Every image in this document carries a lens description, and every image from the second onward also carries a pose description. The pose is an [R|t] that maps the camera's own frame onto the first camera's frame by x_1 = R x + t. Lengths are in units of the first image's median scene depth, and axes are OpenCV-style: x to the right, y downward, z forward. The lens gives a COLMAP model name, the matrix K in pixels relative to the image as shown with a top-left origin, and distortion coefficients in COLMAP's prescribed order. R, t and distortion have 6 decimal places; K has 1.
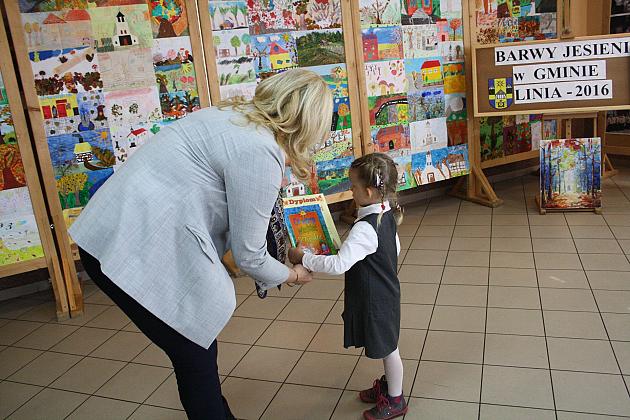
lens RADIAL K [[578.7, 0, 308.8], [0, 578.7, 216.6], [0, 0, 1]] dist [-0.142908, 0.132428]
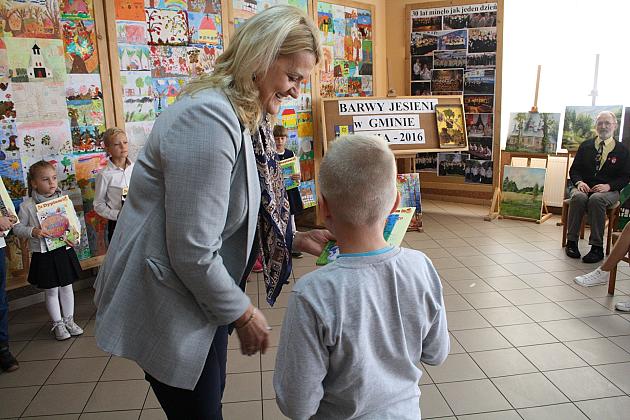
lens RADIAL K [[578.7, 0, 336.4], [0, 578.7, 205.9], [0, 0, 1]] dist [-0.142908, 0.132428]
pose [[0.887668, -0.017313, 0.460158, -0.287071], [0.064236, 0.994178, -0.086509, 0.040378], [-0.455981, 0.106350, 0.883612, -0.088448]]
